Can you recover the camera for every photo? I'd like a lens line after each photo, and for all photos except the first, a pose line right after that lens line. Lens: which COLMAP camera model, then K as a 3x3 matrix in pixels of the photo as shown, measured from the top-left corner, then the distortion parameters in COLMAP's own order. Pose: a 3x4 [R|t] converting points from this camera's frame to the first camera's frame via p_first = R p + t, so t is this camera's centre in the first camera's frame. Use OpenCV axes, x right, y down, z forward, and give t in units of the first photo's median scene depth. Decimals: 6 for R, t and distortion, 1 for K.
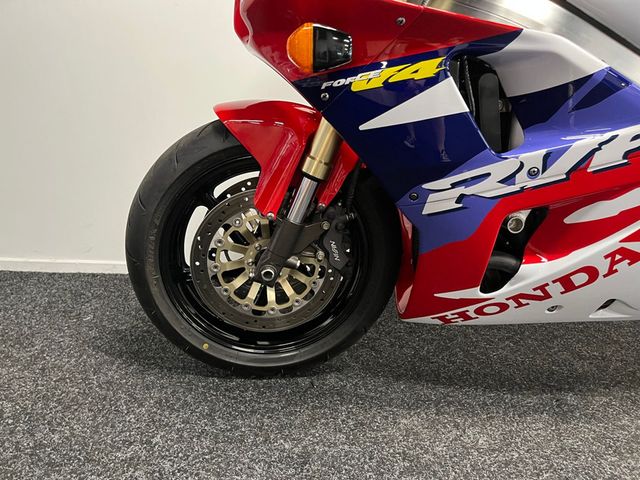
lens RADIAL K [[493.7, 0, 320.0], [0, 493.7, 240.0], [0, 0, 1]] dist [0.084743, -0.130154]
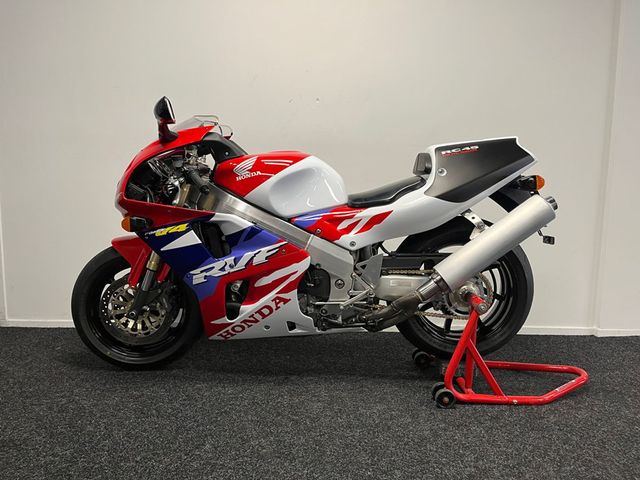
lens RADIAL K [[493.7, 0, 320.0], [0, 493.7, 240.0], [0, 0, 1]] dist [0.084743, -0.130154]
pose [[0.999159, -0.025870, -0.031817, 0.838574], [0.020003, 0.984797, -0.172552, 0.149648], [0.035797, 0.171771, 0.984486, -1.251385]]
